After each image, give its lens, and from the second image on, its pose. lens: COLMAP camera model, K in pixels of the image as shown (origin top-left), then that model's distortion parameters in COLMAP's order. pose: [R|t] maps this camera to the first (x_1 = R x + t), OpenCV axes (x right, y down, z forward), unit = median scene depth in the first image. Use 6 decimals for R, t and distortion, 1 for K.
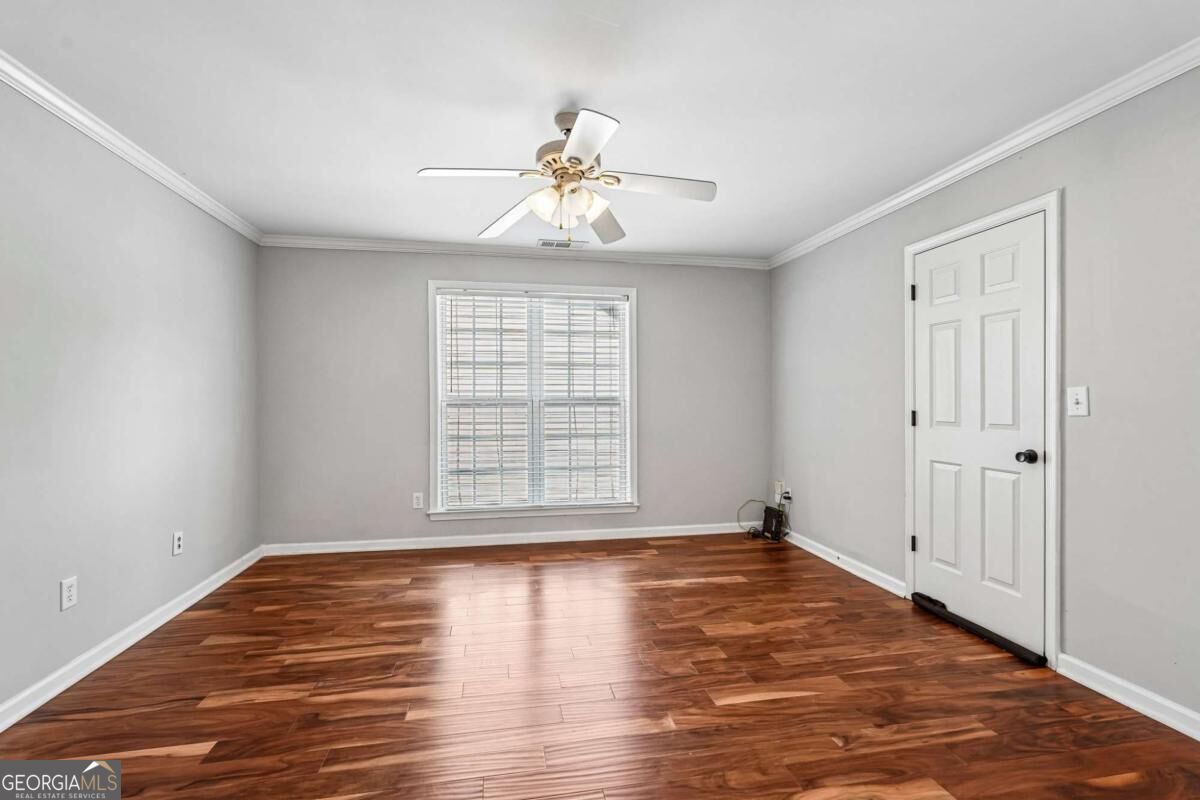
lens RADIAL K [[546.1, 0, 599.2], [0, 546.1, 400.6], [0, 0, 1]] dist [-0.011946, 0.007377]
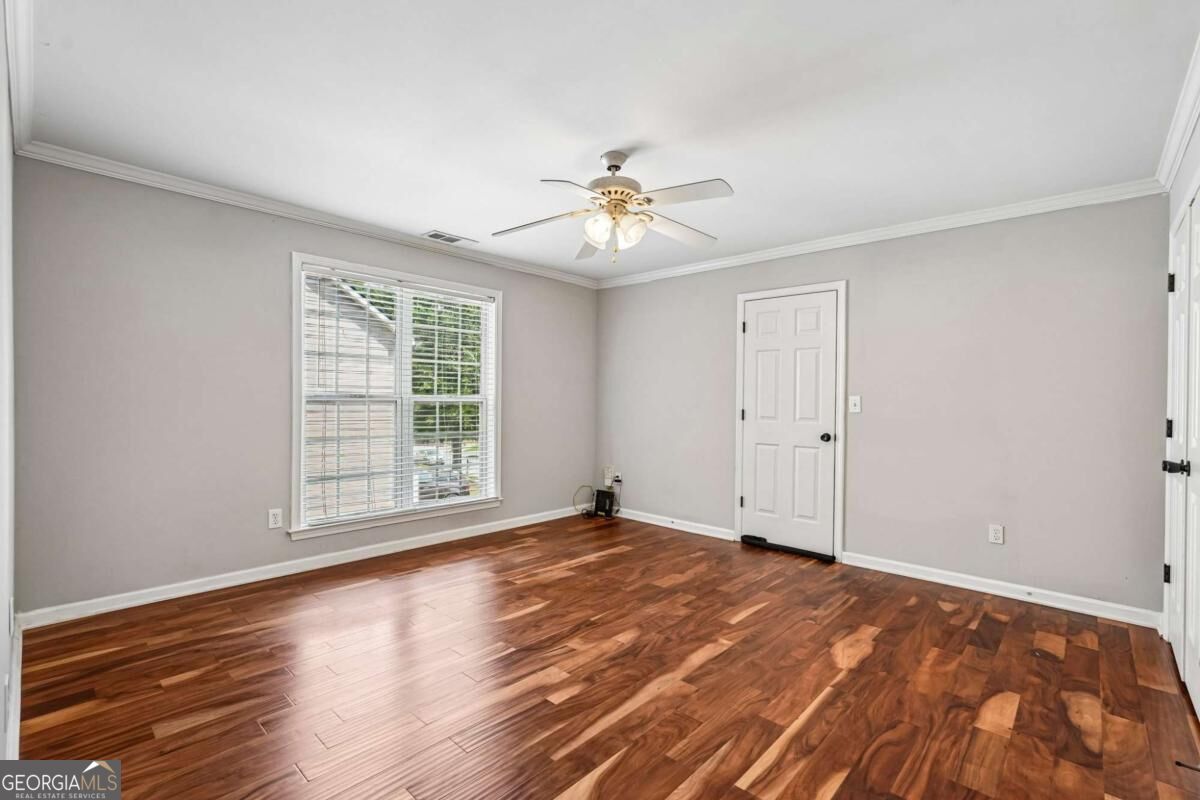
lens RADIAL K [[546.1, 0, 606.3], [0, 546.1, 398.6], [0, 0, 1]] dist [-0.011946, 0.007377]
pose [[0.796112, 0.013271, 0.605004, -0.531838], [-0.013287, 0.999902, -0.004448, 0.001152], [-0.605004, -0.004498, 0.796210, 0.062440]]
